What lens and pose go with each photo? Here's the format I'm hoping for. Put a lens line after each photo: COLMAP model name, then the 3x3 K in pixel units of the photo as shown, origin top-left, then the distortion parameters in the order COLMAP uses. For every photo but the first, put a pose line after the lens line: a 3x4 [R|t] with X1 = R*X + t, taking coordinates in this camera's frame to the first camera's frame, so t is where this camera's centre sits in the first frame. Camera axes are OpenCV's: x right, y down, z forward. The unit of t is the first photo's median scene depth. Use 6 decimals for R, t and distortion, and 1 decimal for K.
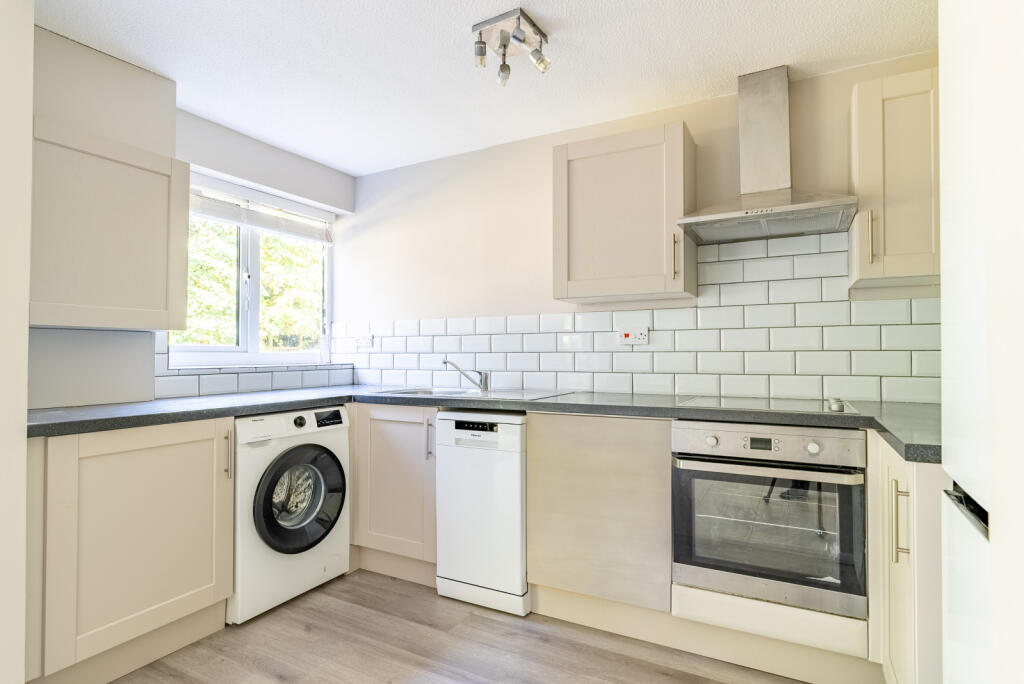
lens RADIAL K [[530.9, 0, 512.0], [0, 530.9, 342.0], [0, 0, 1]] dist [-0.005784, -0.000474]
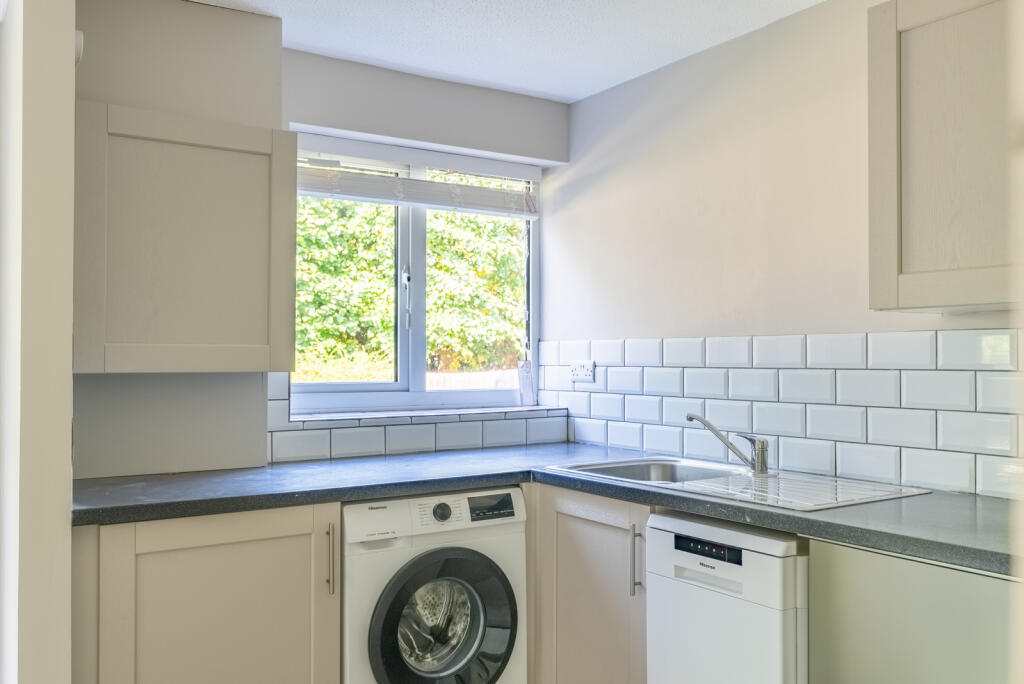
lens RADIAL K [[877.0, 0, 512.0], [0, 877.0, 342.0], [0, 0, 1]] dist [0.004639, 0.005435]
pose [[0.884666, -0.006367, -0.466182, 0.158579], [0.009610, 0.999943, 0.004581, -0.055118], [0.466127, -0.008533, 0.884677, 0.092252]]
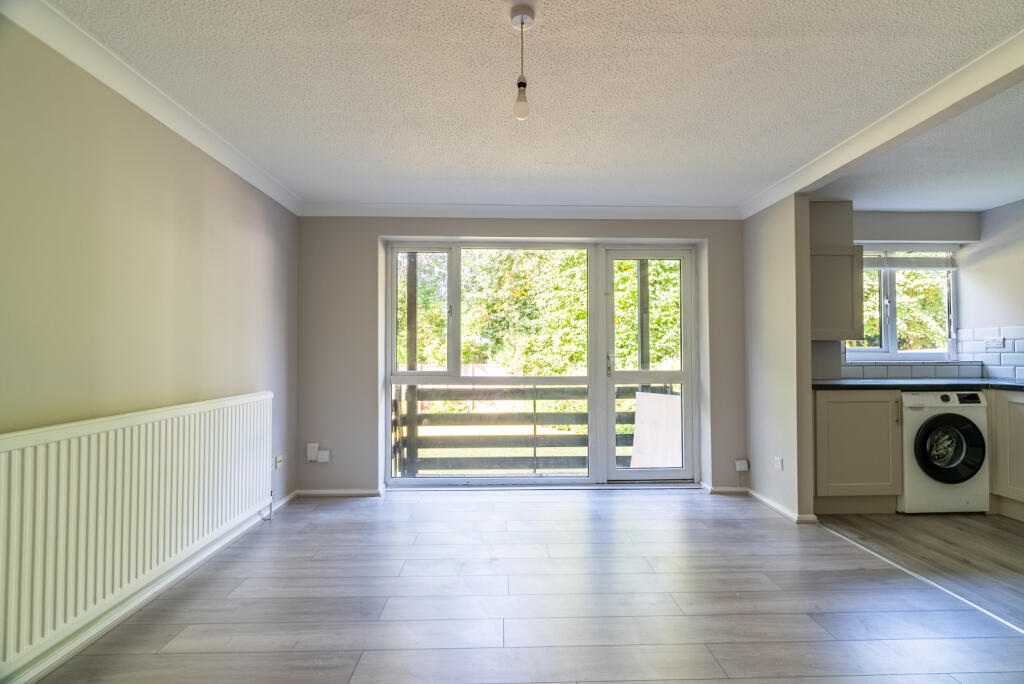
lens RADIAL K [[466.9, 0, 518.4], [0, 466.9, 344.1], [0, 0, 1]] dist [-0.007950, 0.000645]
pose [[0.512638, -0.016281, -0.858451, 0.106883], [0.018518, 0.999797, -0.007903, -0.015235], [0.858405, -0.011846, 0.512835, -0.670995]]
